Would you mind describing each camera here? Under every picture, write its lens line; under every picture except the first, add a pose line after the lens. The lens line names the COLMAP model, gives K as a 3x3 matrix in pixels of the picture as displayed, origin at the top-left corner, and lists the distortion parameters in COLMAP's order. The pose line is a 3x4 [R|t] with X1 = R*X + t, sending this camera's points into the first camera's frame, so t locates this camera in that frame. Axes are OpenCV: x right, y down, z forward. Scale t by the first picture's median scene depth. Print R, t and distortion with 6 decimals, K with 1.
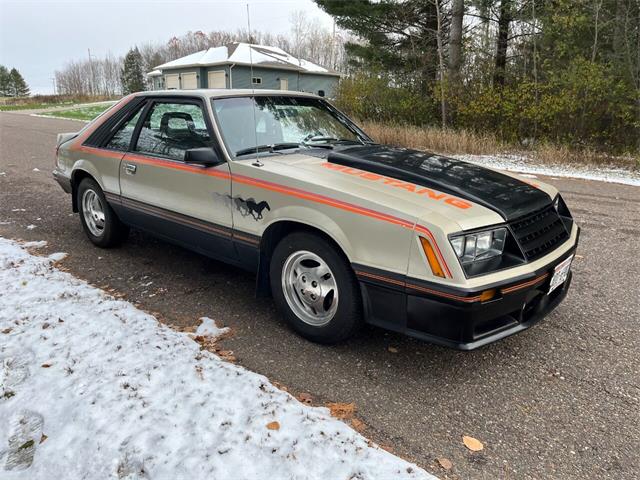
lens RADIAL K [[487.2, 0, 316.2], [0, 487.2, 234.7], [0, 0, 1]] dist [0.059475, -0.081766]
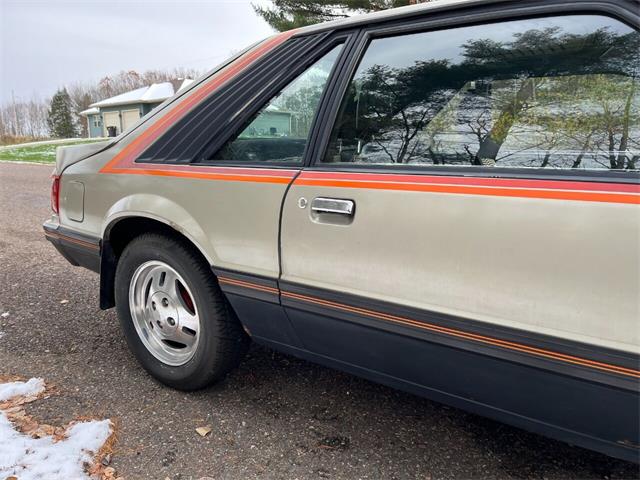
lens RADIAL K [[486.0, 0, 320.0], [0, 486.0, 240.0], [0, 0, 1]] dist [0.078978, -0.120540]
pose [[0.990625, -0.043519, 0.129490, -0.563640], [0.052063, 0.996633, -0.063344, -0.114617], [-0.126297, 0.069492, 0.989555, 0.832115]]
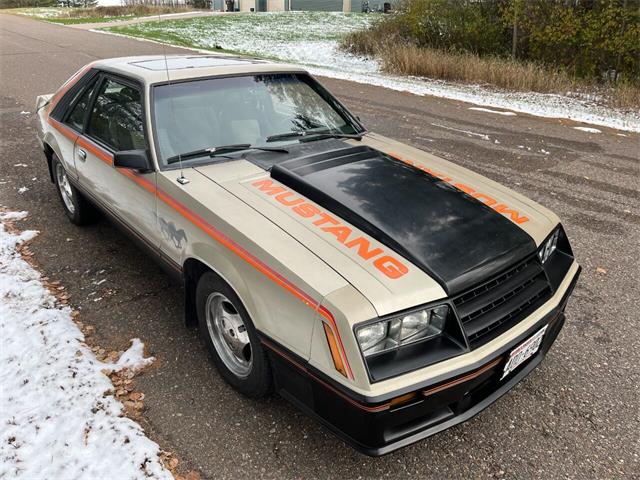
lens RADIAL K [[487.2, 0, 316.2], [0, 487.2, 234.7], [0, 0, 1]] dist [0.059475, -0.081766]
pose [[0.991031, 0.061145, -0.118824, 0.219314], [-0.041103, 0.985548, 0.164332, -0.202876], [0.127155, -0.157974, 0.979222, 0.181289]]
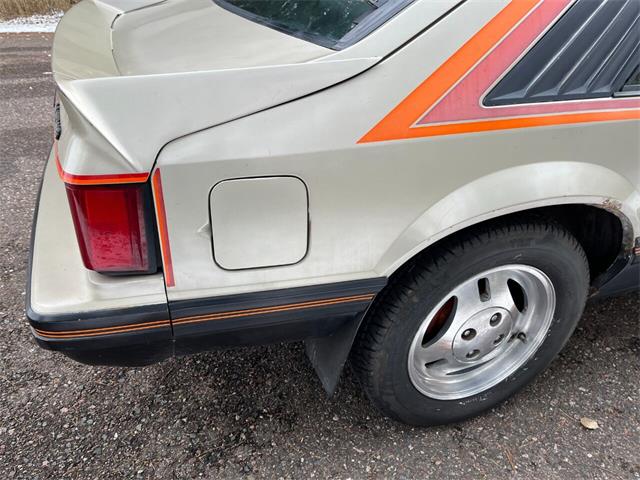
lens RADIAL K [[486.0, 0, 320.0], [0, 486.0, 240.0], [0, 0, 1]] dist [0.078978, -0.120540]
pose [[0.455999, -0.446019, 0.770151, -1.054122], [0.206772, 0.894772, 0.395764, -0.343865], [-0.865627, -0.021222, 0.500239, 1.444334]]
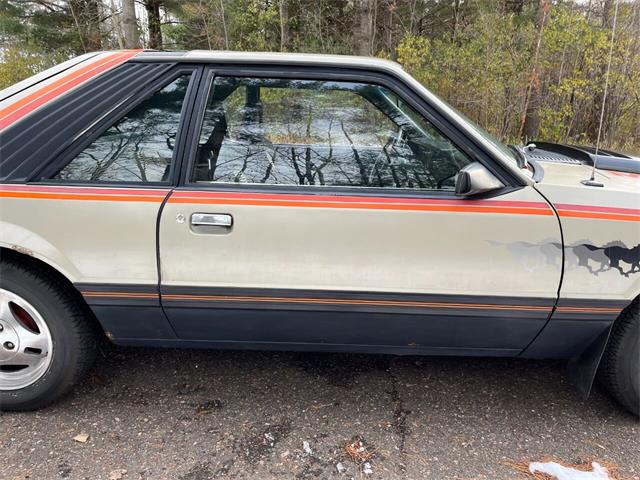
lens RADIAL K [[486.0, 0, 320.0], [0, 486.0, 240.0], [0, 0, 1]] dist [0.078978, -0.120540]
pose [[0.738162, -0.179364, 0.650343, -0.776055], [0.159604, 0.983072, 0.089975, -0.184915], [-0.655472, 0.037381, 0.754294, 0.772829]]
